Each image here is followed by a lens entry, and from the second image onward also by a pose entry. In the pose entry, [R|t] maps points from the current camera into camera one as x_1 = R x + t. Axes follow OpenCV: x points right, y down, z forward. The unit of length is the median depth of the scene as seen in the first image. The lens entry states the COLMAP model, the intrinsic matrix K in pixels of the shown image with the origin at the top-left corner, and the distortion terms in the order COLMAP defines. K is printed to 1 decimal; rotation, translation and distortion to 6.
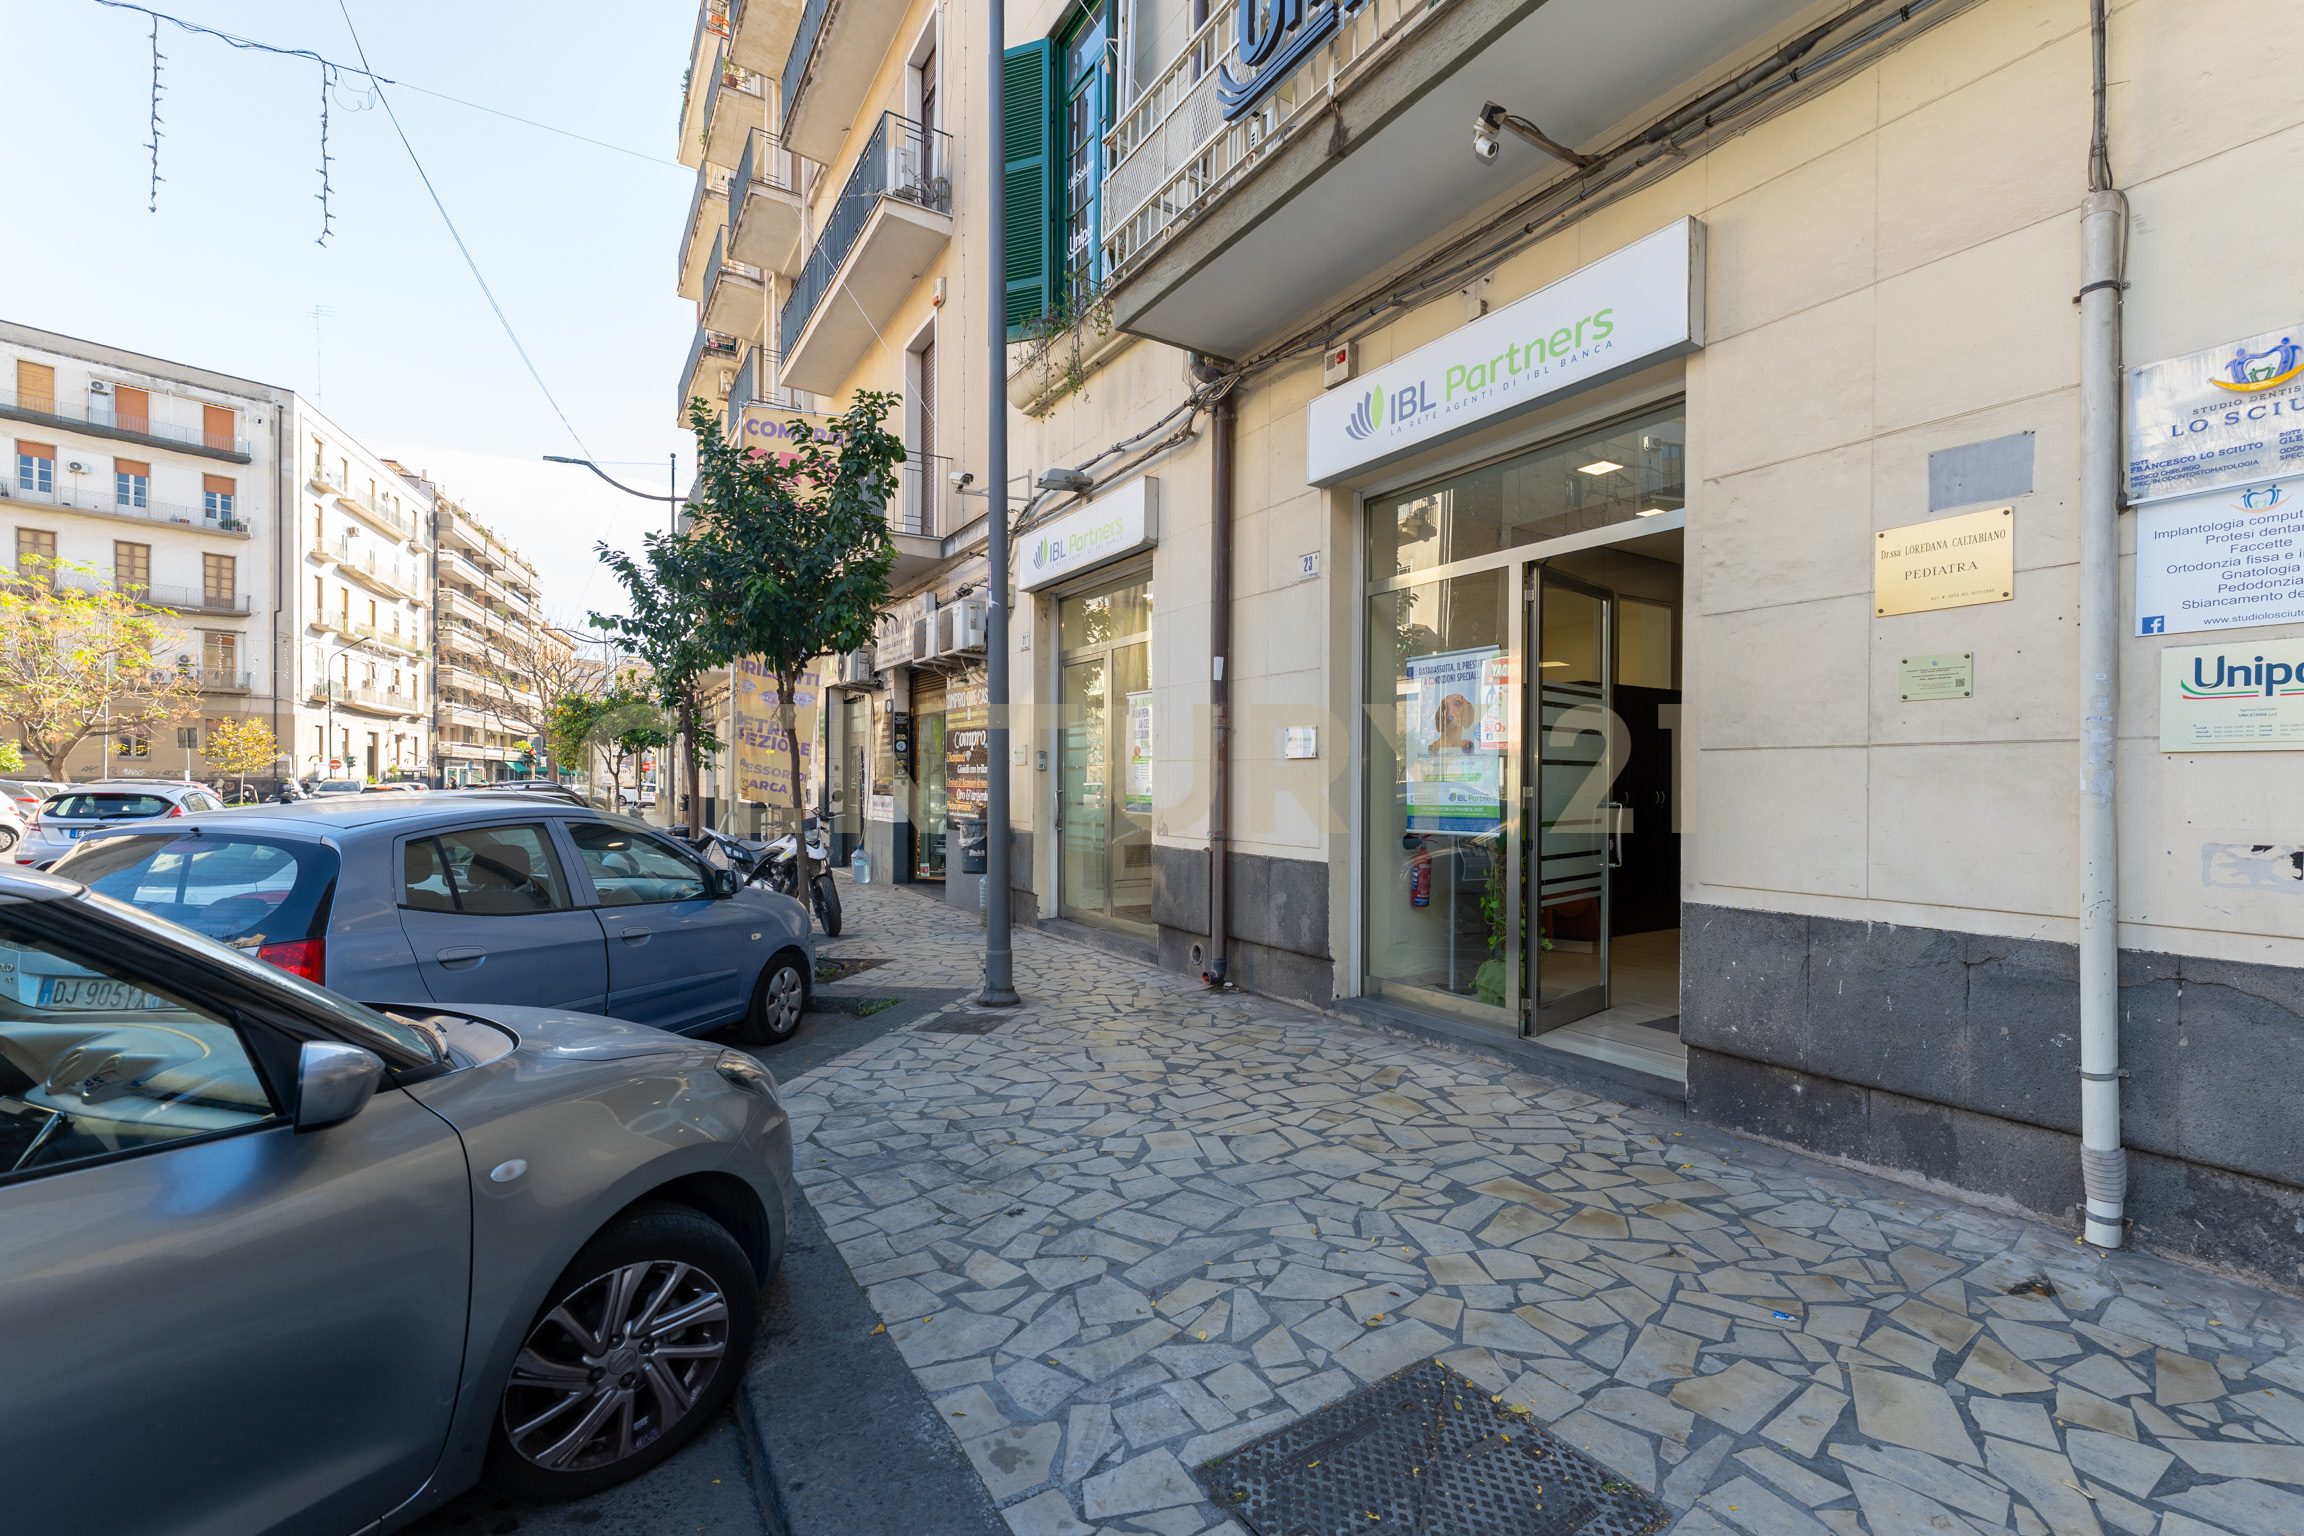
lens RADIAL K [[1021.3, 0, 1155.4], [0, 1021.3, 775.0], [0, 0, 1]] dist [0.000638, -0.000075]
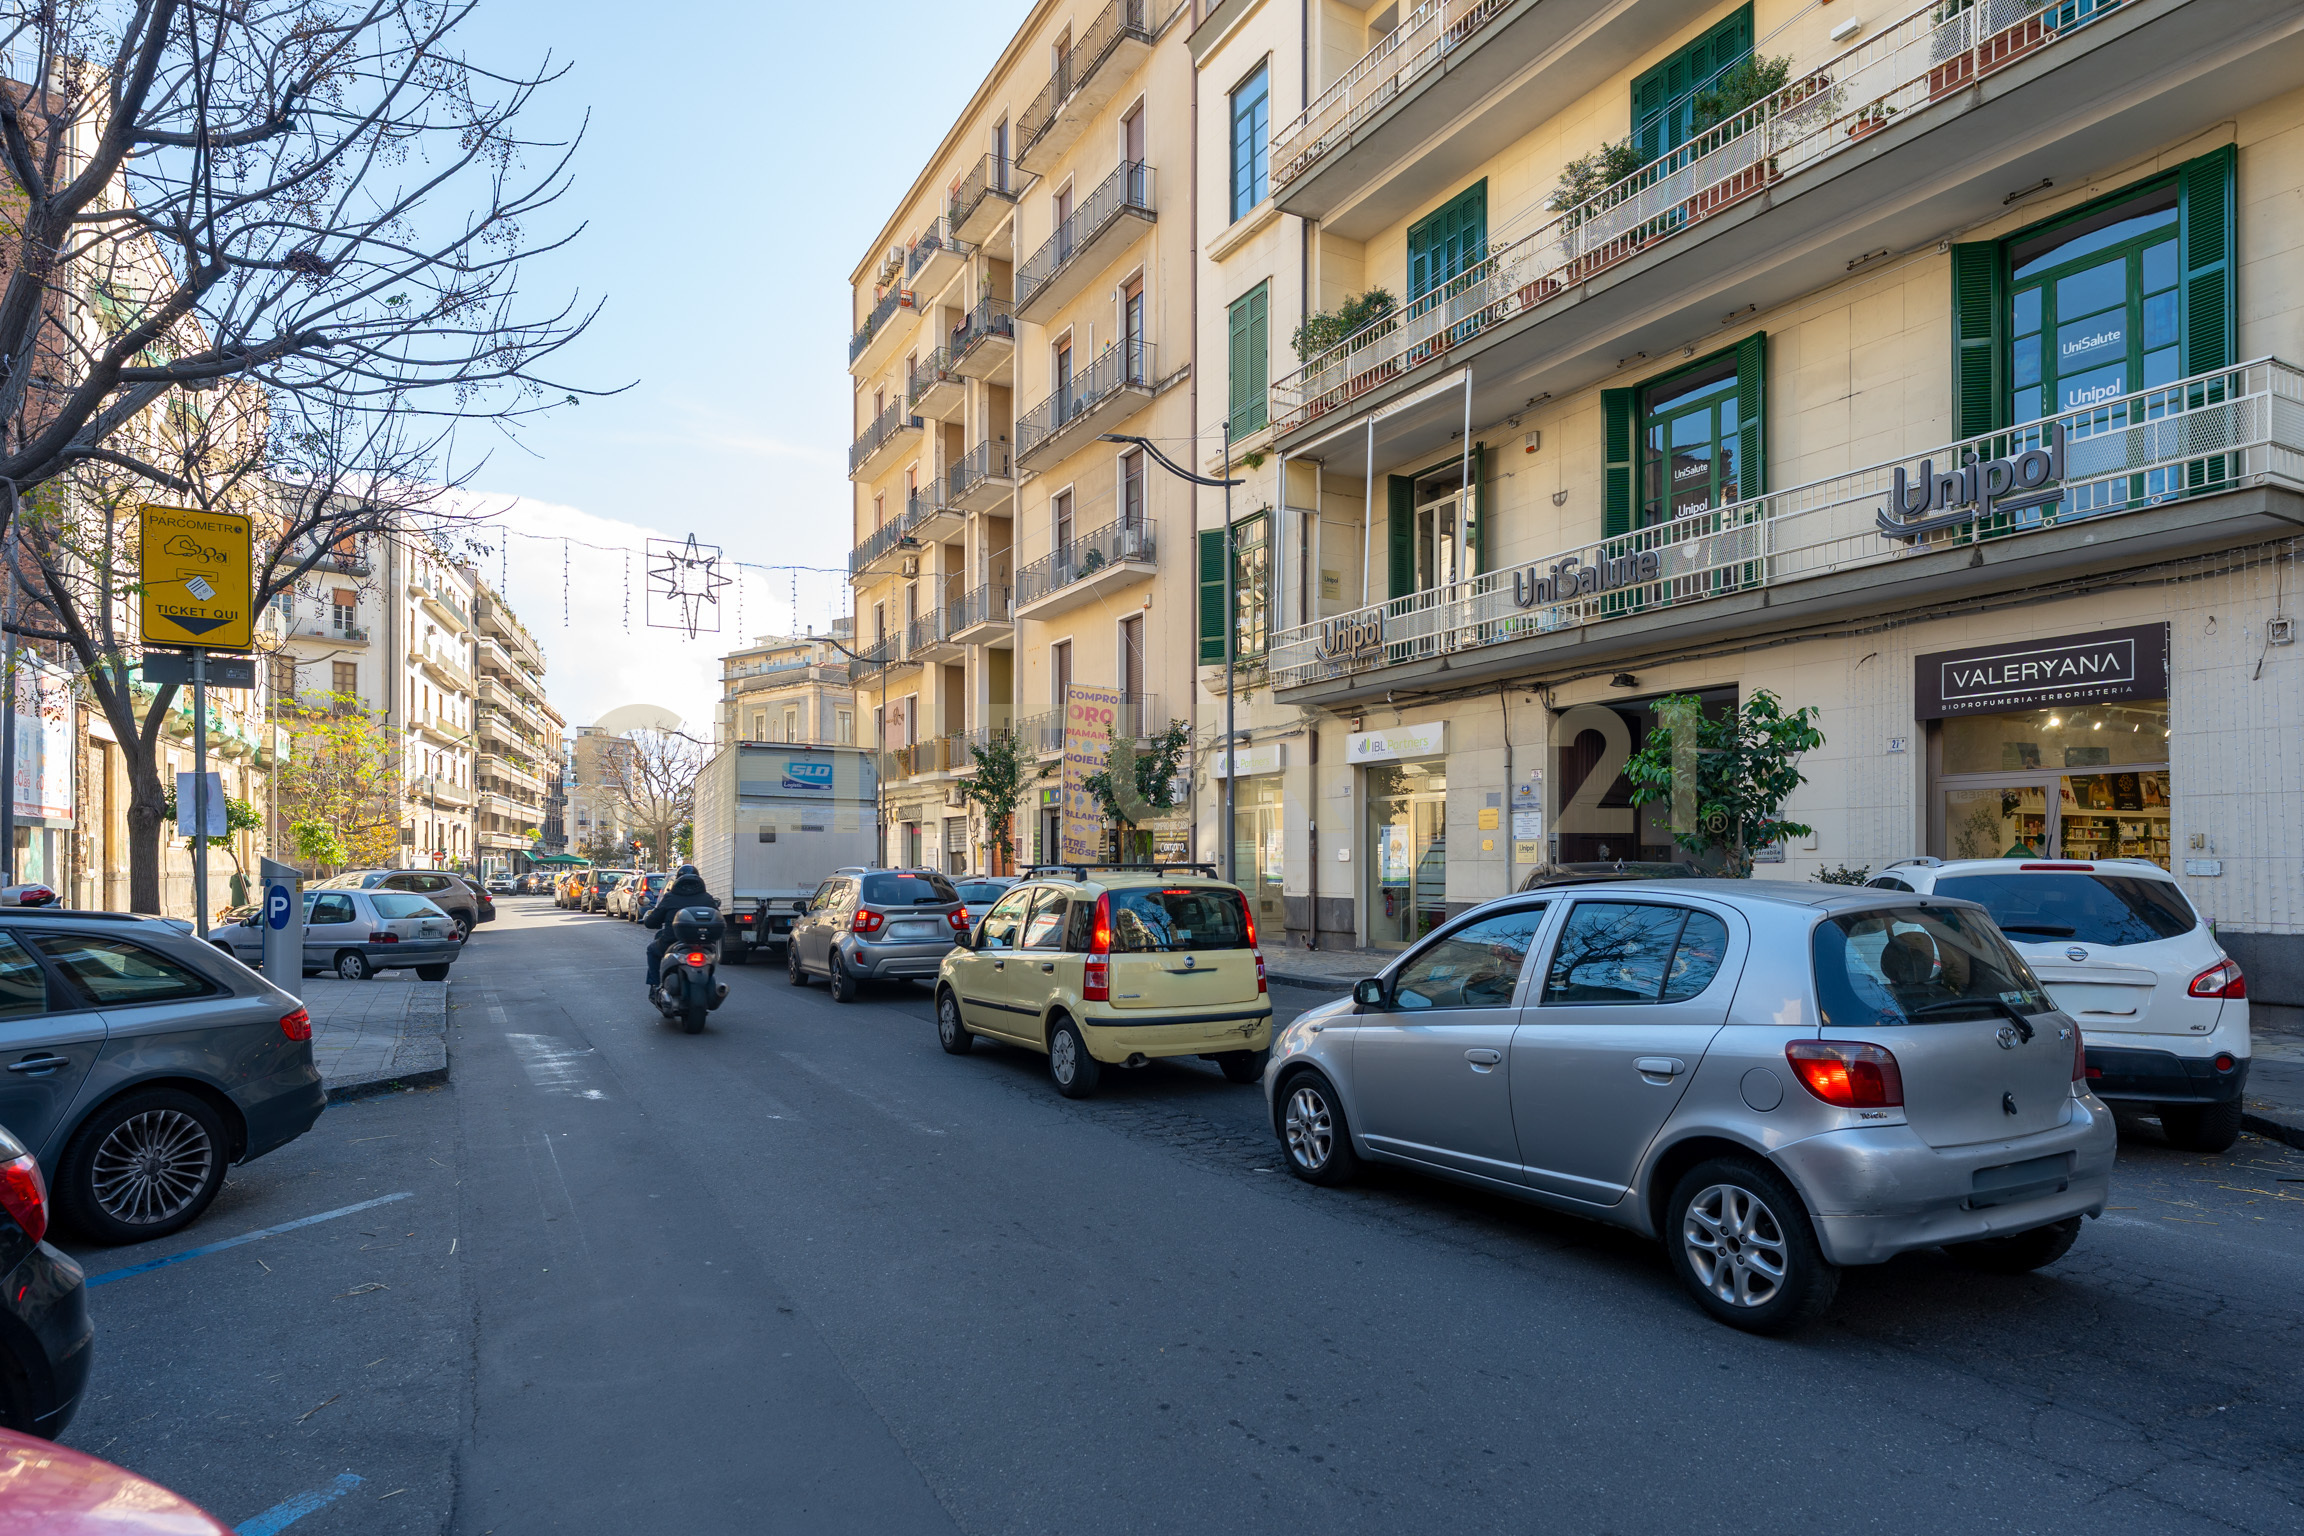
lens RADIAL K [[1184.5, 0, 1140.9], [0, 1184.5, 862.0], [0, 0, 1]] dist [-0.000092, -0.000187]
pose [[0.998927, -0.007453, -0.045700, -0.231875], [0.007577, 0.999968, 0.002549, -0.022734], [0.045680, -0.002893, 0.998952, -1.983857]]
